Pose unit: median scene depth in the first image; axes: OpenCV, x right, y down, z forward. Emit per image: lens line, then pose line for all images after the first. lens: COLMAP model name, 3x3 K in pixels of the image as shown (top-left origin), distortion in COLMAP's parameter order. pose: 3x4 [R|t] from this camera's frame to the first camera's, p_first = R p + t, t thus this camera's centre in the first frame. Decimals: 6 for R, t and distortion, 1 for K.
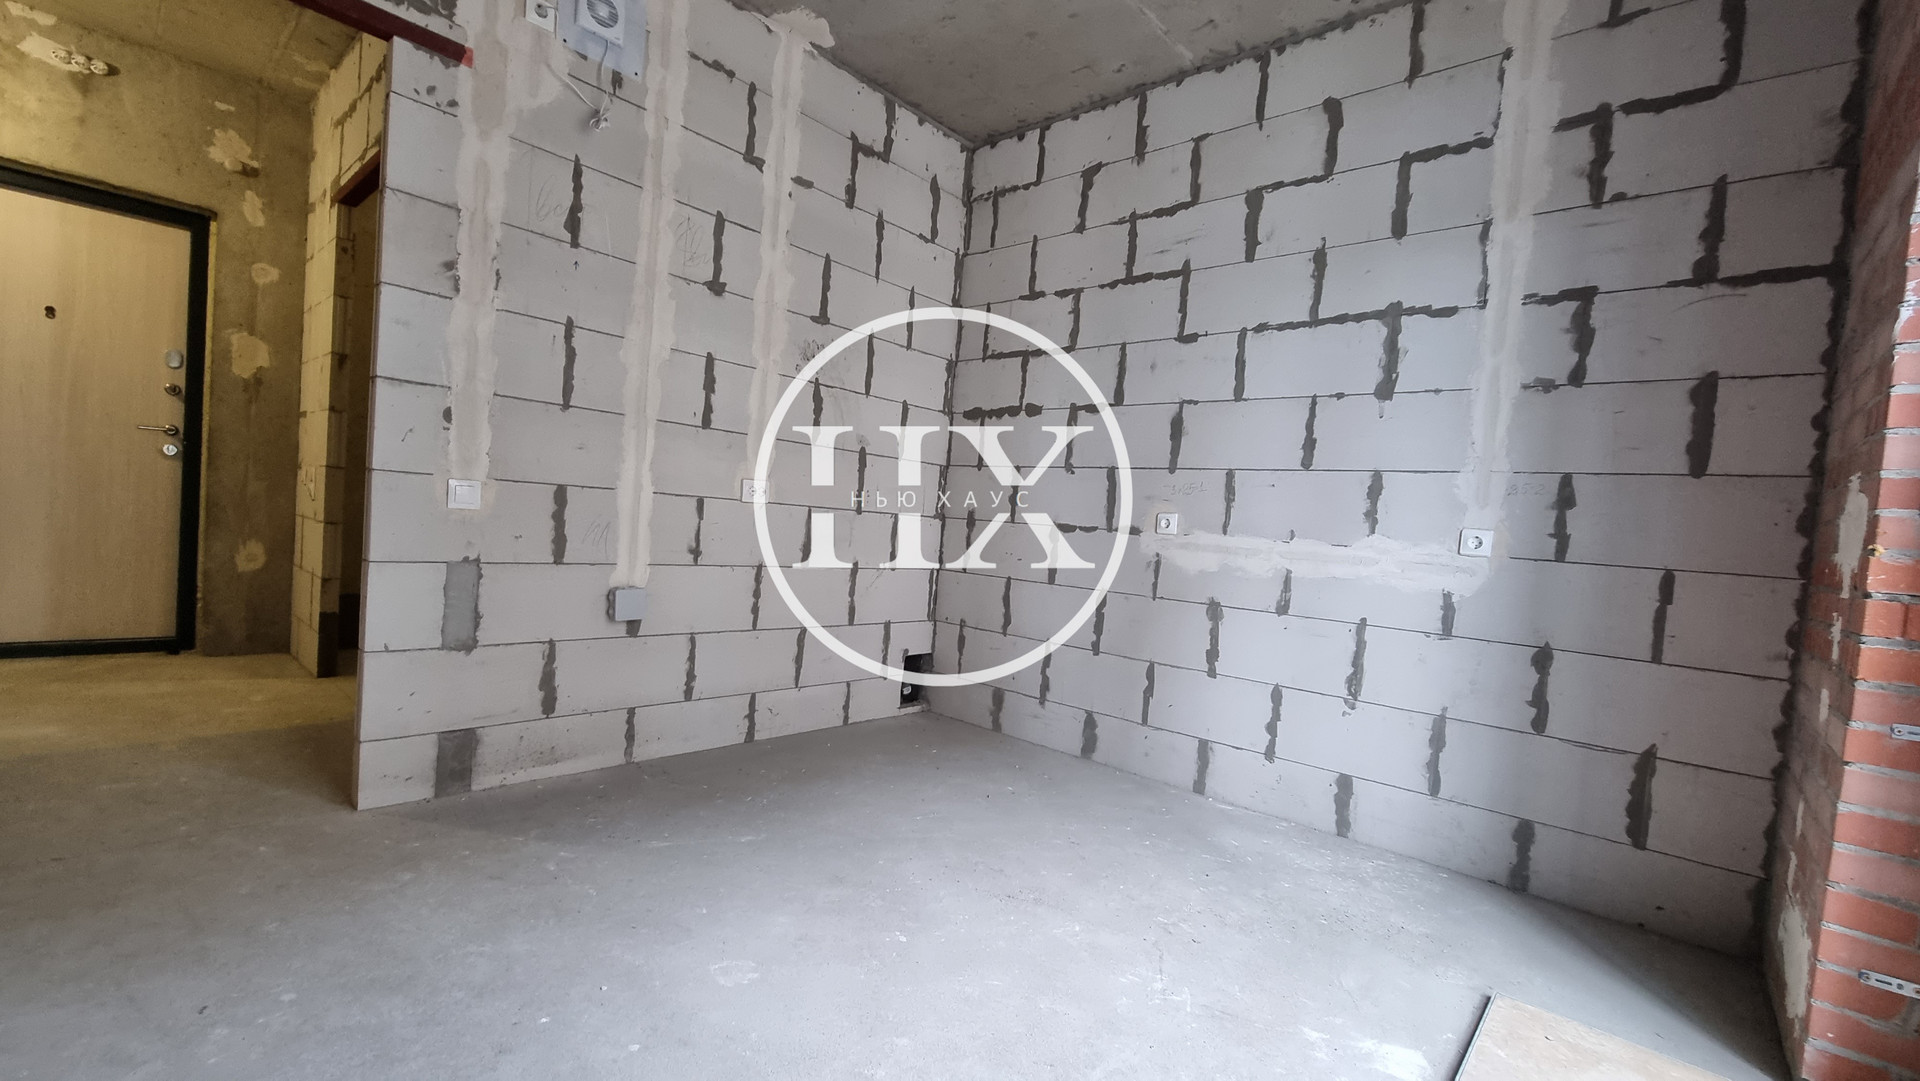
lens RADIAL K [[797.4, 0, 961.0], [0, 797.4, 548.5], [0, 0, 1]] dist [-0.007865, 0.000106]
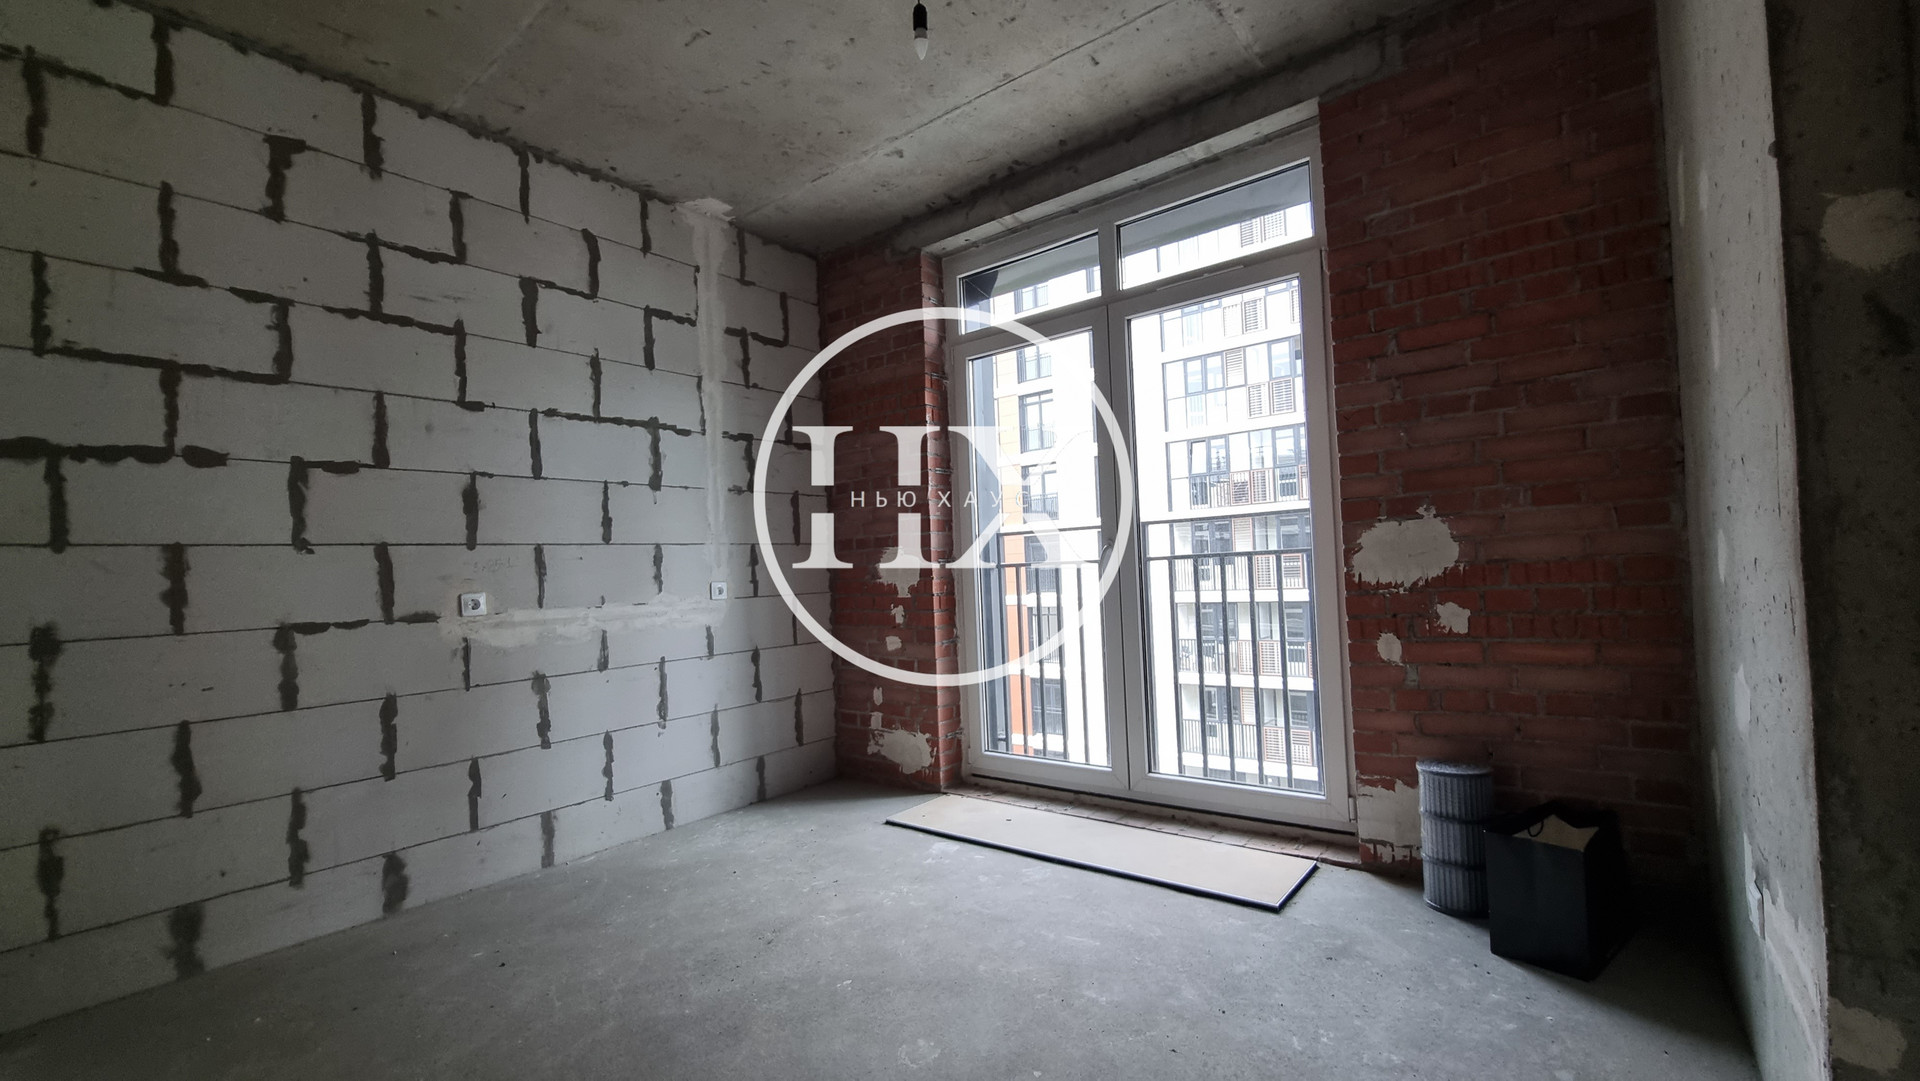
lens RADIAL K [[797.4, 0, 962.1], [0, 797.4, 539.3], [0, 0, 1]] dist [-0.007865, 0.000106]
pose [[-0.075482, -0.035970, 0.996498, -0.766773], [0.067242, 0.996891, 0.041078, -0.116874], [-0.994877, 0.070108, -0.072829, 0.552739]]
